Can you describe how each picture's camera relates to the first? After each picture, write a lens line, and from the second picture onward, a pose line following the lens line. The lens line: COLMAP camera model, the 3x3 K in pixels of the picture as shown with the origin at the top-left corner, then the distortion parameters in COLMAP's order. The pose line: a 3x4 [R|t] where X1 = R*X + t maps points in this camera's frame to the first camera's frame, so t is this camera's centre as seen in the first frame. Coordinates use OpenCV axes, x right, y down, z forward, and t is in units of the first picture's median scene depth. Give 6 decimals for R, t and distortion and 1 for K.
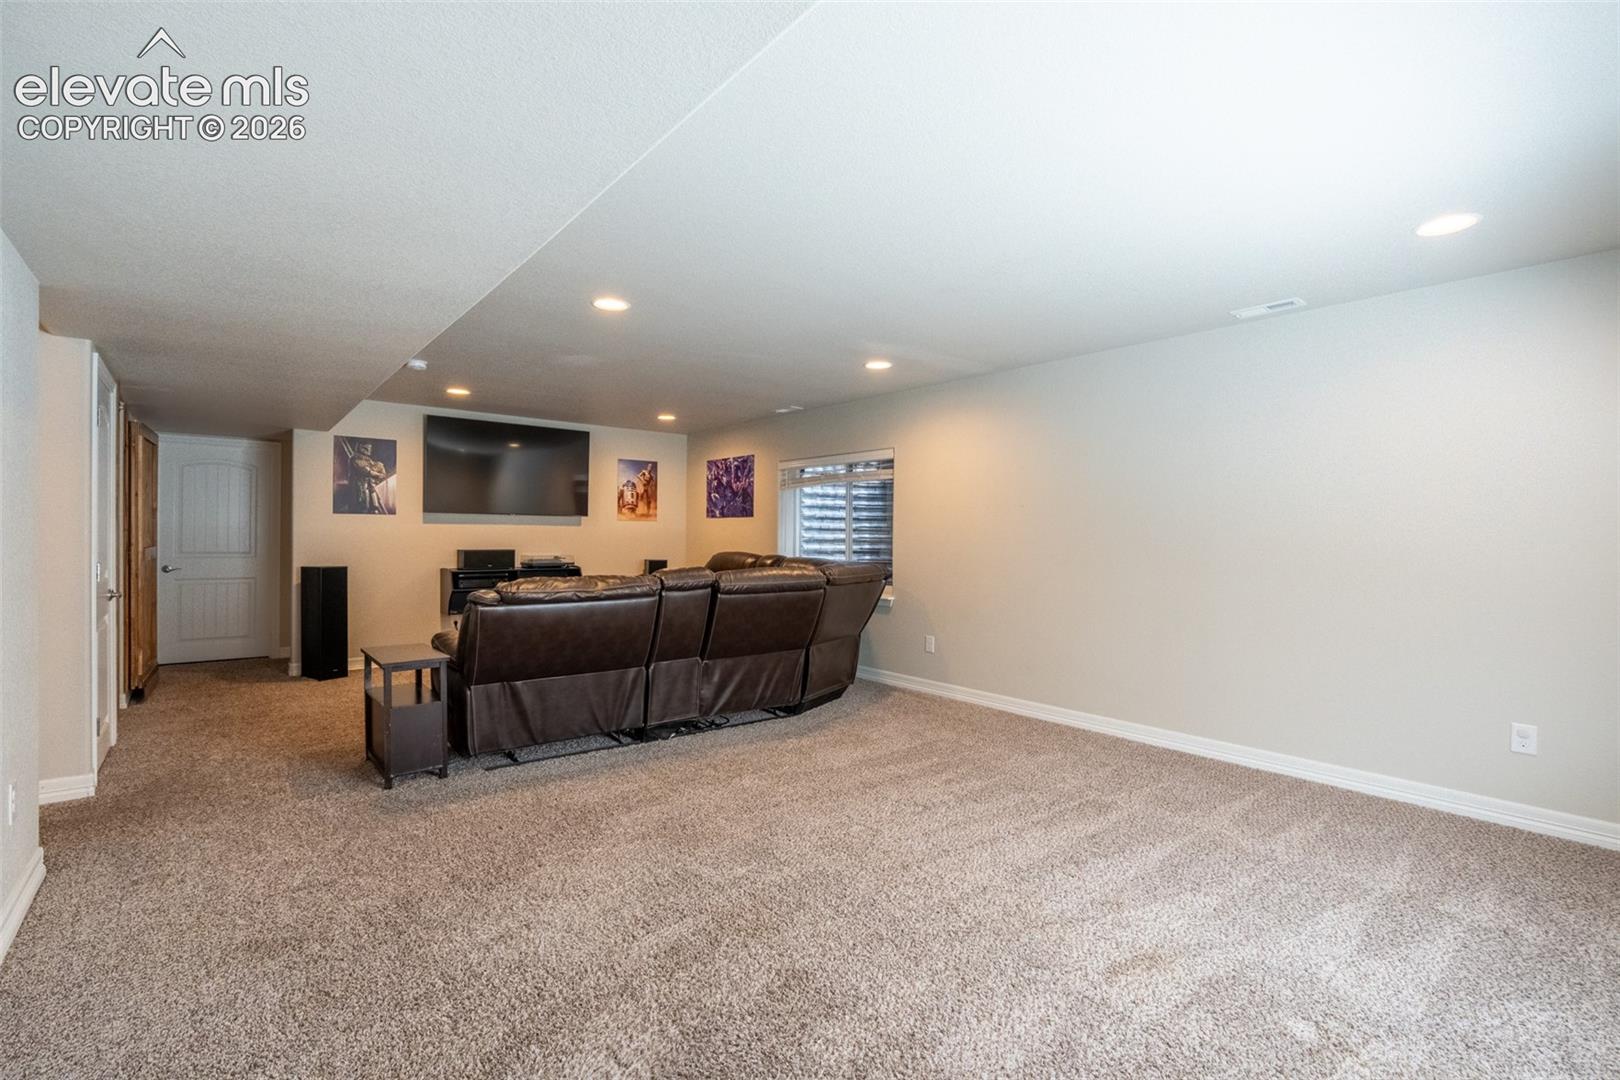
lens RADIAL K [[718.7, 0, 803.4], [0, 718.7, 536.7], [0, 0, 1]] dist [-0.003436, 0.000152]
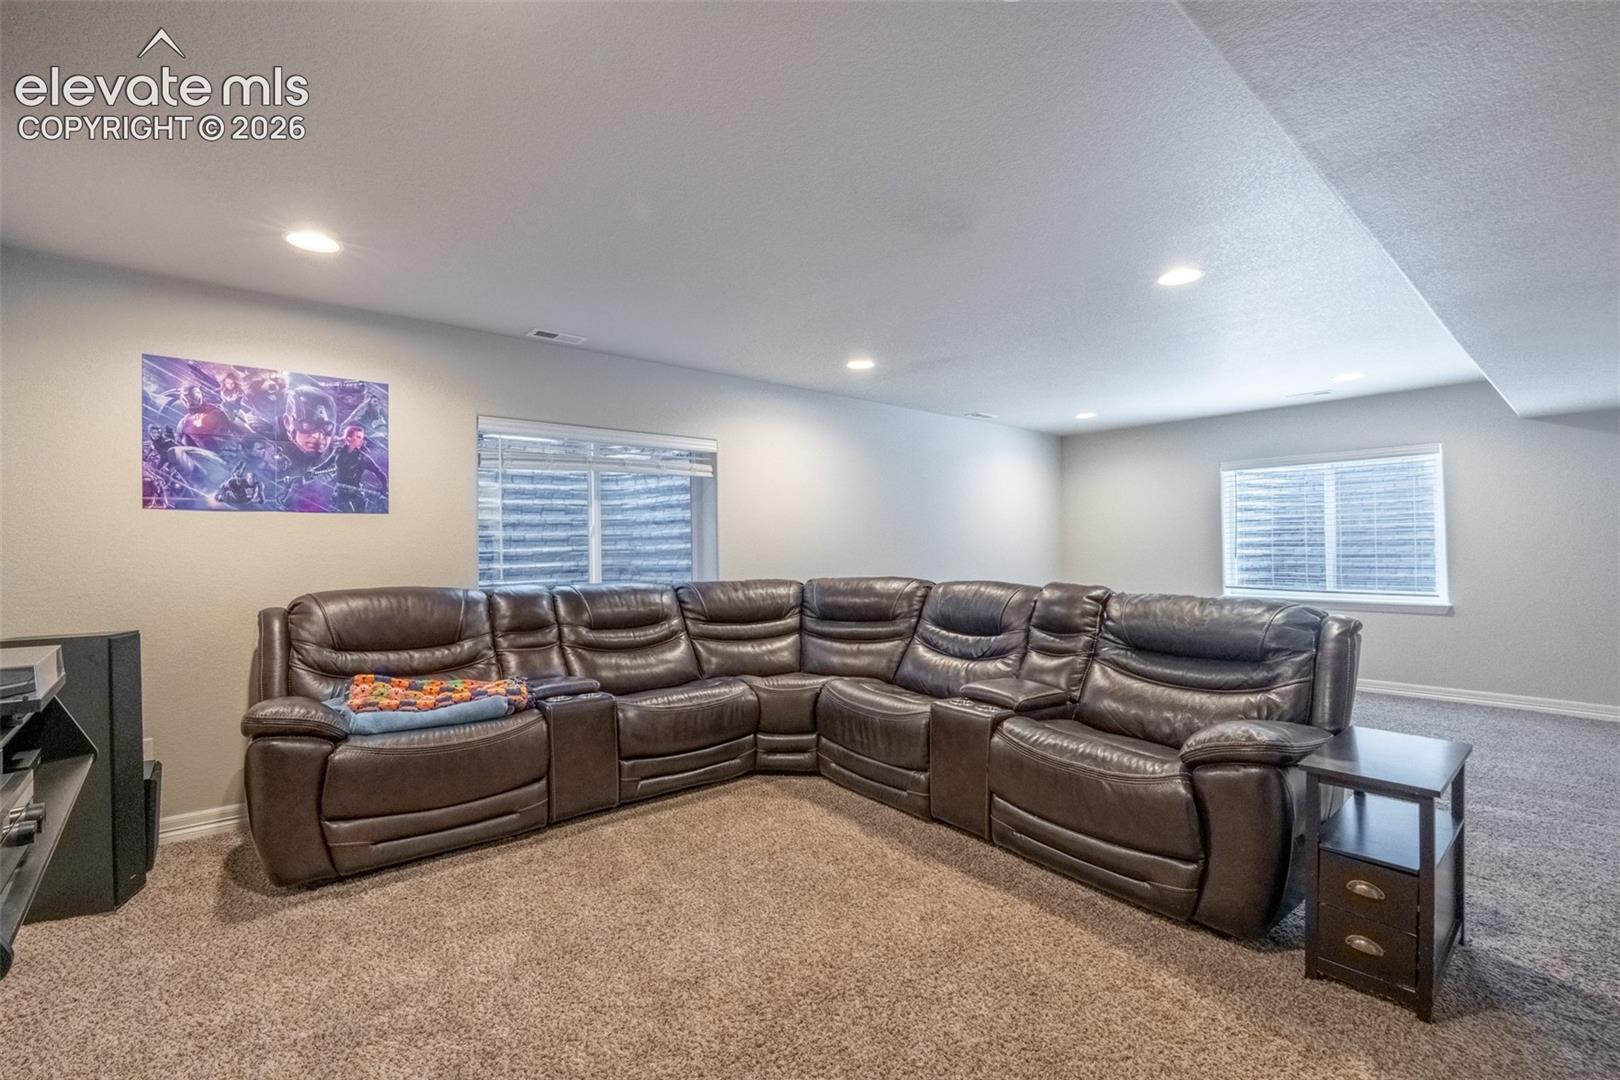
lens RADIAL K [[718.7, 0, 794.6], [0, 718.7, 540.4], [0, 0, 1]] dist [-0.003436, 0.000152]
pose [[-0.012648, -0.001895, 0.999918, -0.570985], [0.010174, 0.999946, 0.002023, -0.007875], [-0.999868, 0.010199, -0.012628, 0.755881]]
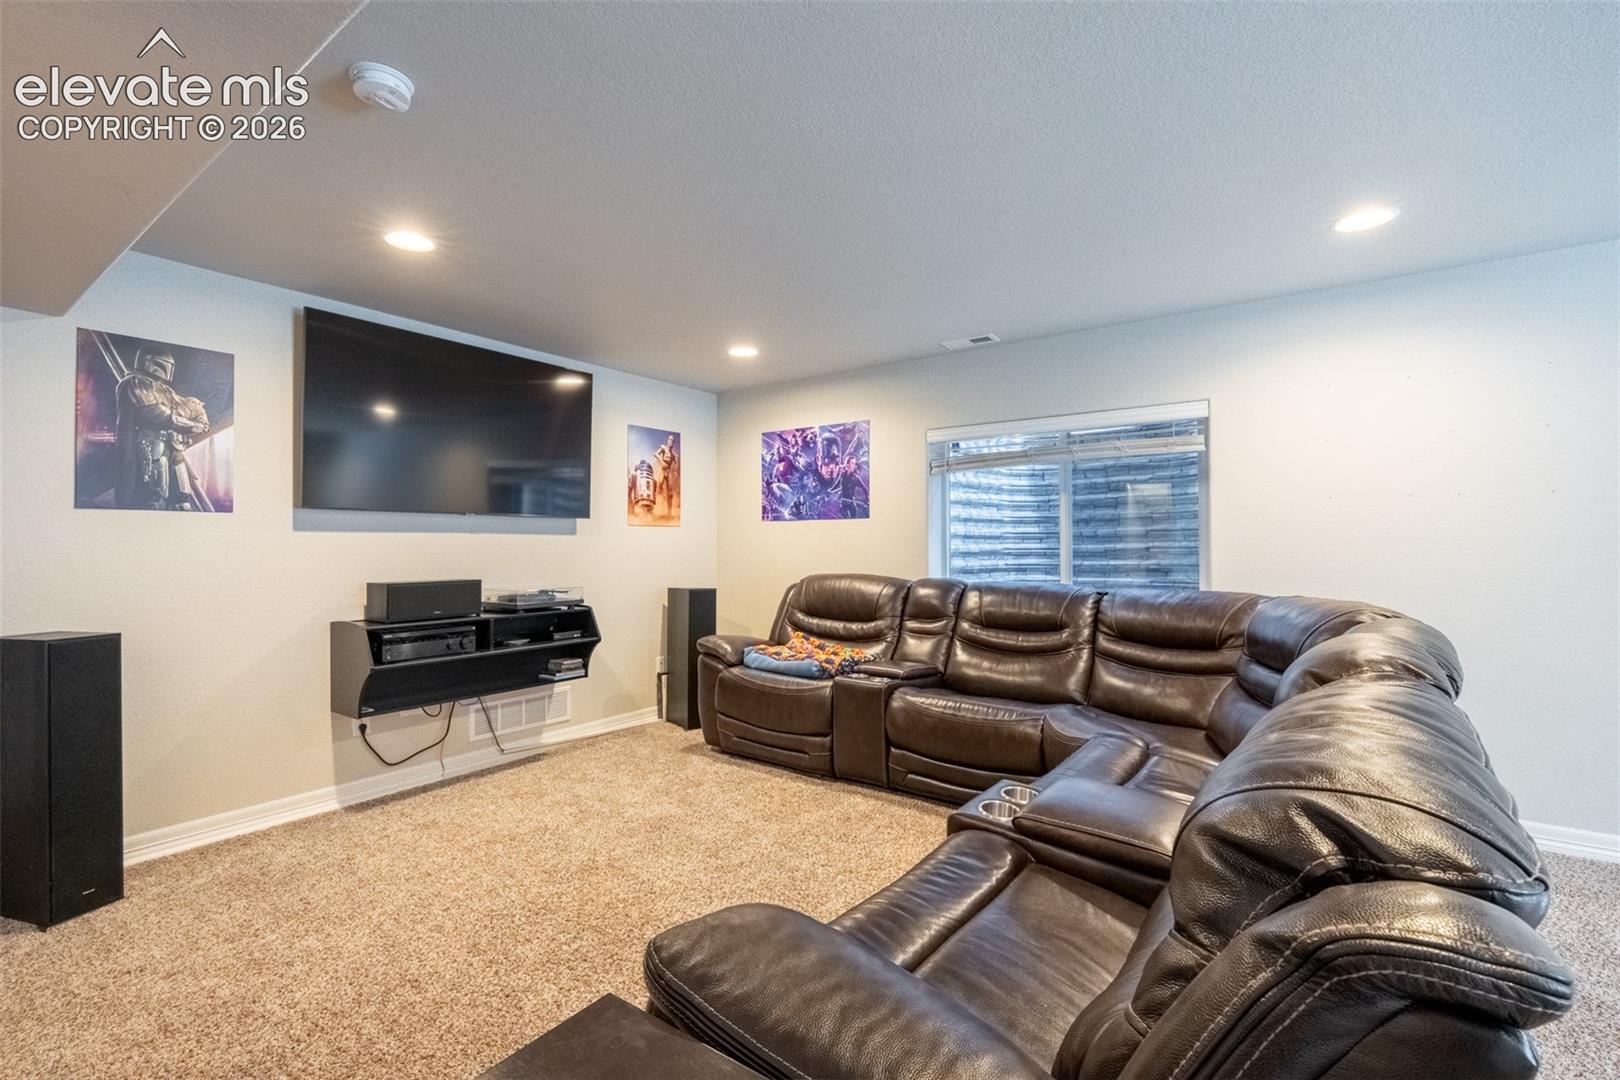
lens RADIAL K [[718.7, 0, 804.5], [0, 718.7, 540.2], [0, 0, 1]] dist [-0.003436, 0.000152]
pose [[0.968937, -0.010140, 0.247101, -0.290754], [0.012460, 0.999892, -0.007824, -0.003754], [-0.246995, 0.010660, 0.968958, 0.410067]]
